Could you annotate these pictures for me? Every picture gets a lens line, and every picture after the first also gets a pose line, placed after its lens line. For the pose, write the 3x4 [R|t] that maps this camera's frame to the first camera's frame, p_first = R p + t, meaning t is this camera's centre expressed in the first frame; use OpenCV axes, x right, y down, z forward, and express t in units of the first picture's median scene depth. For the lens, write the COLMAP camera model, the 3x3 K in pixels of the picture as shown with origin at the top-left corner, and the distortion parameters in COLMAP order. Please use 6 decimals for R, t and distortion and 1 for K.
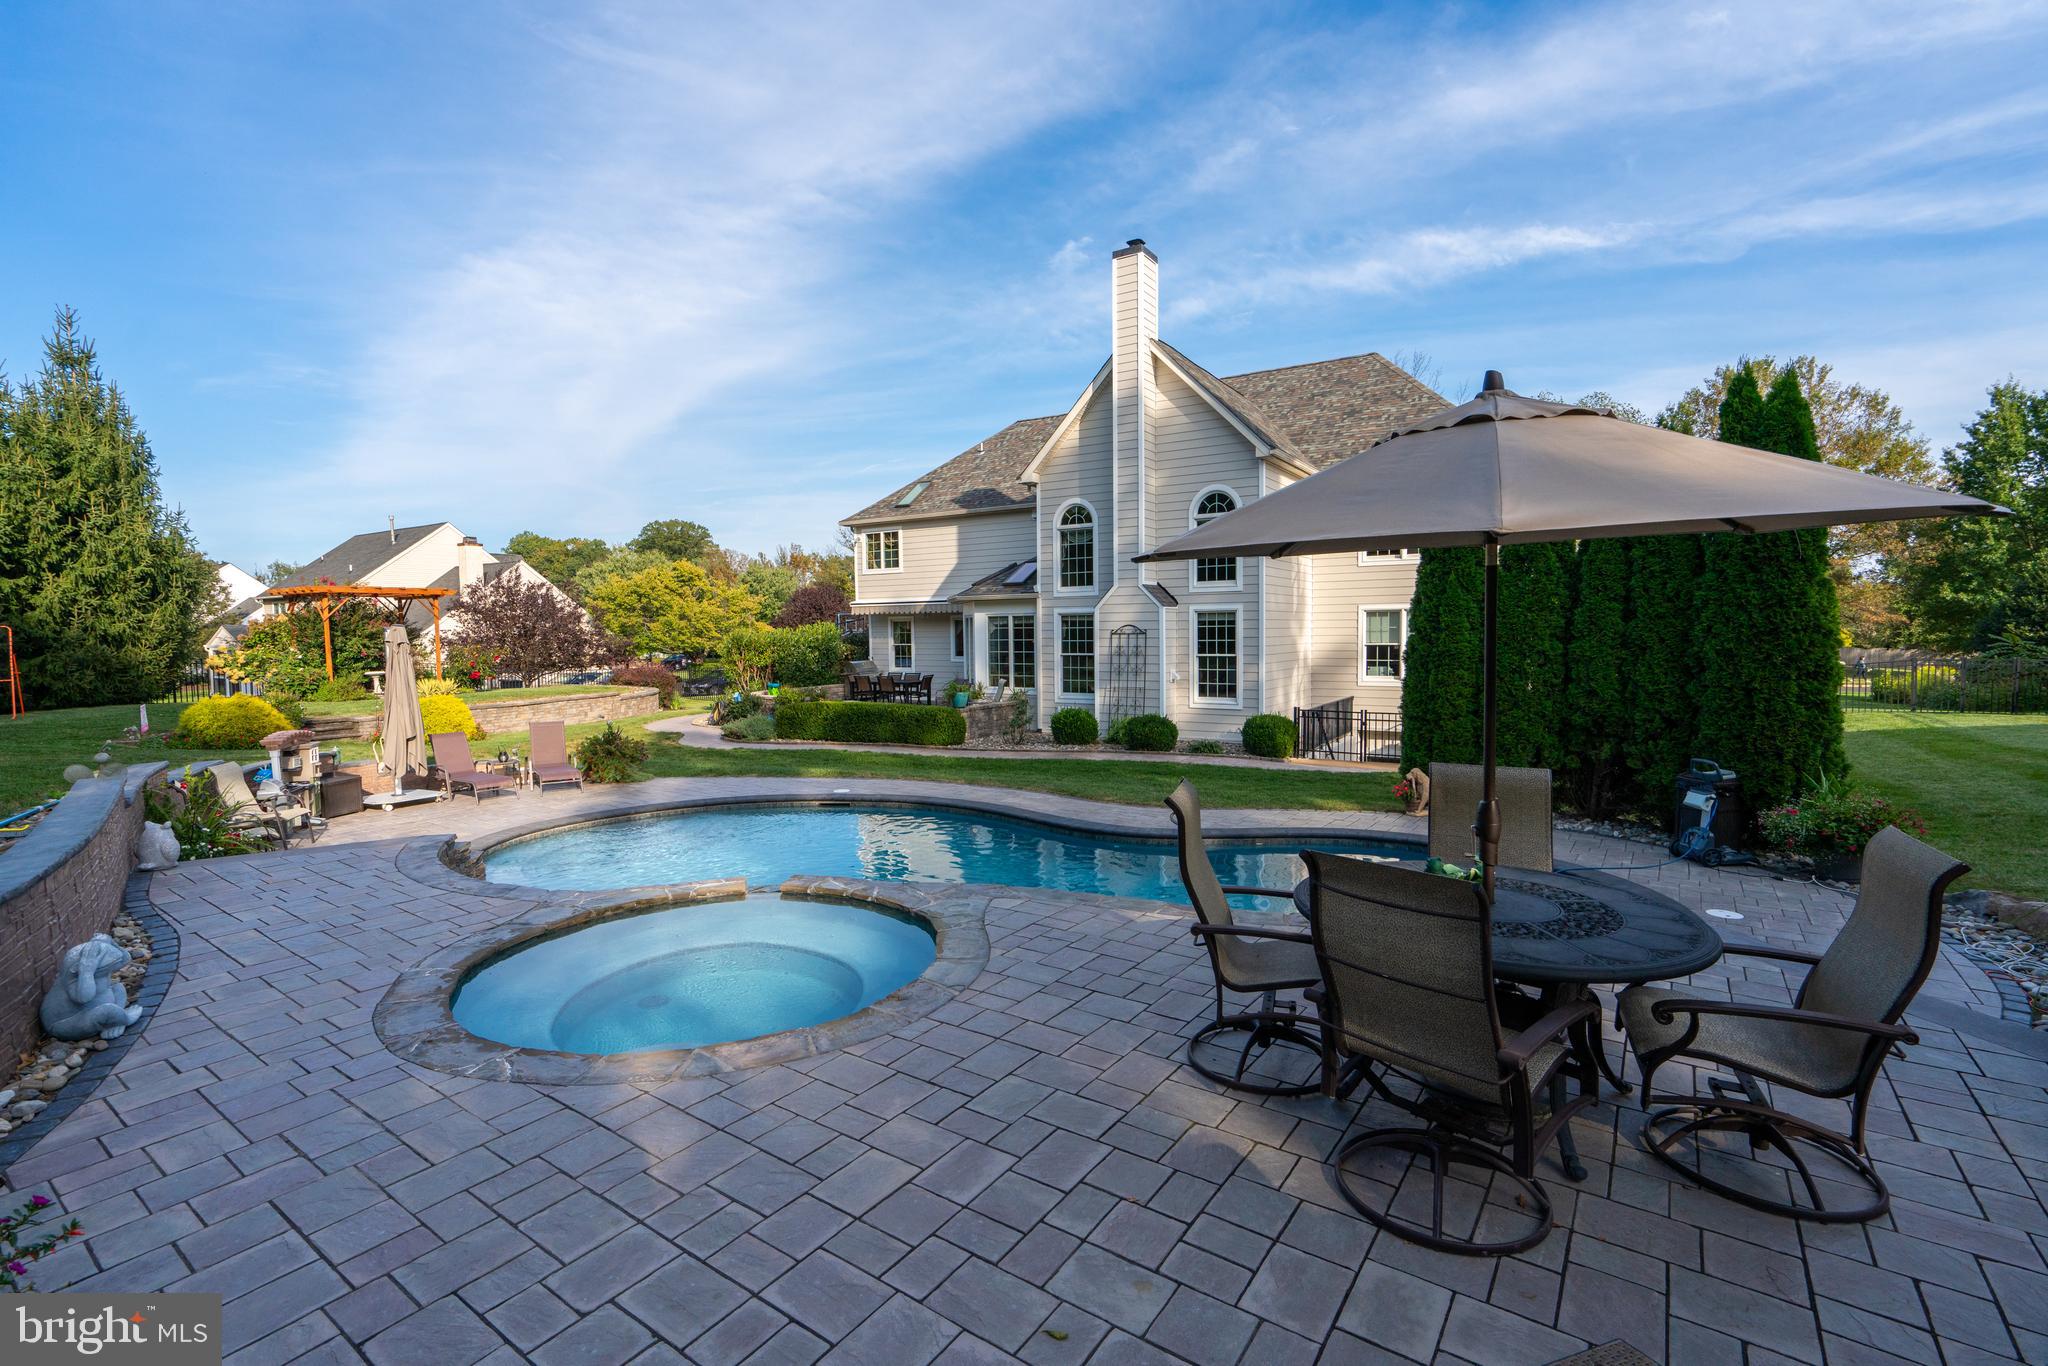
lens RADIAL K [[916.4, 0, 1023.1], [0, 916.4, 700.2], [0, 0, 1]] dist [-0.021563, 0.010477]
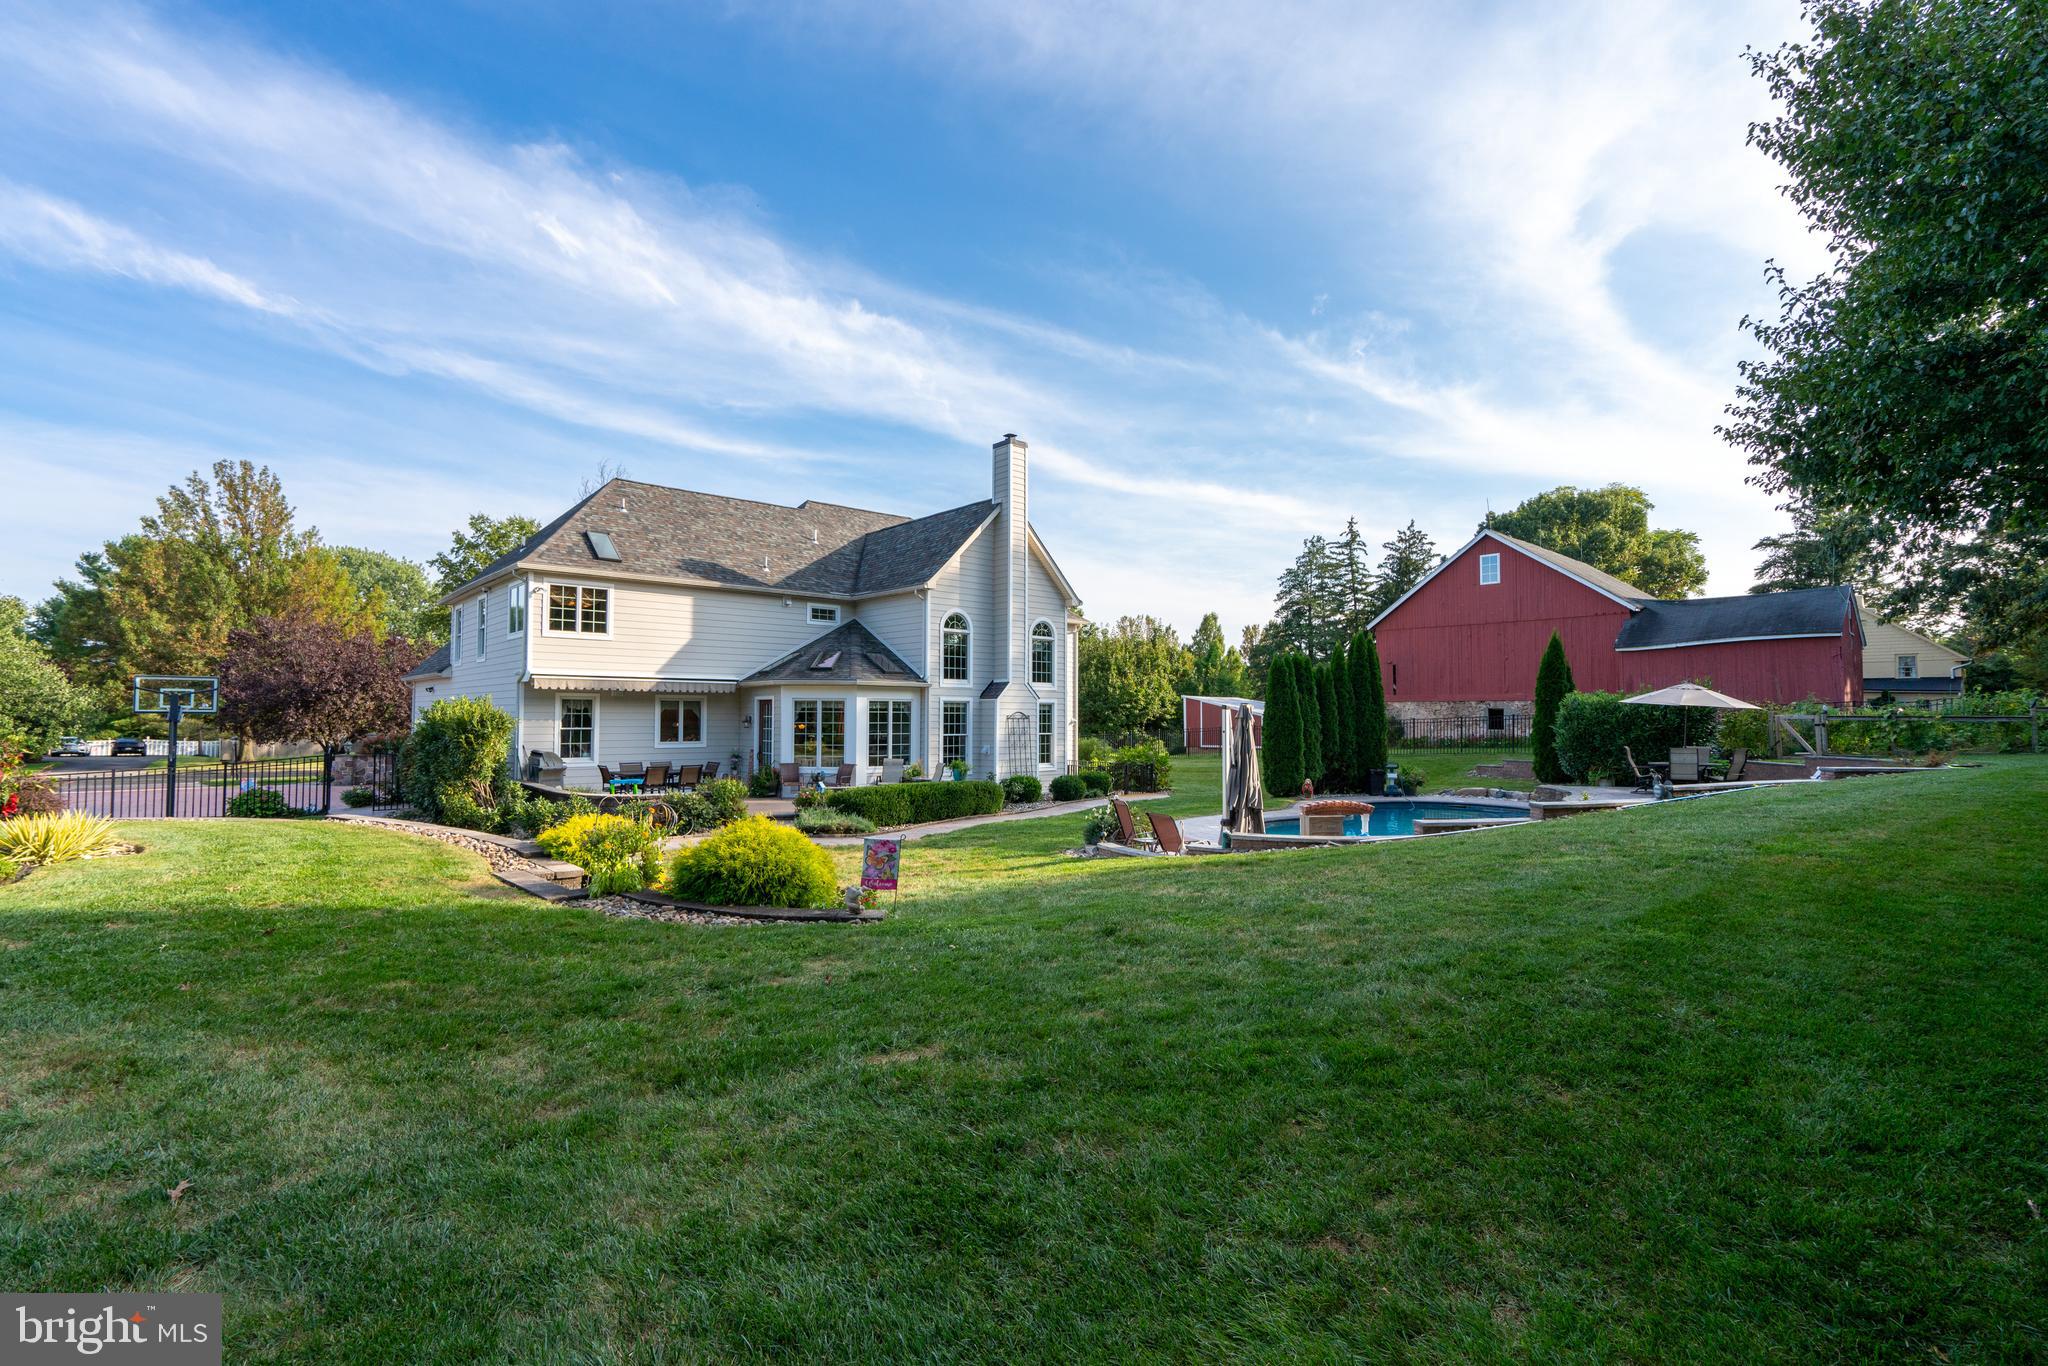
lens RADIAL K [[916.4, 0, 1023.1], [0, 916.4, 700.2], [0, 0, 1]] dist [-0.021563, 0.010477]
pose [[0.275664, 0.028338, 0.960836, -1.011249], [0.064171, 0.996793, -0.047809, -0.029833], [-0.959110, 0.074837, 0.272961, 0.537844]]
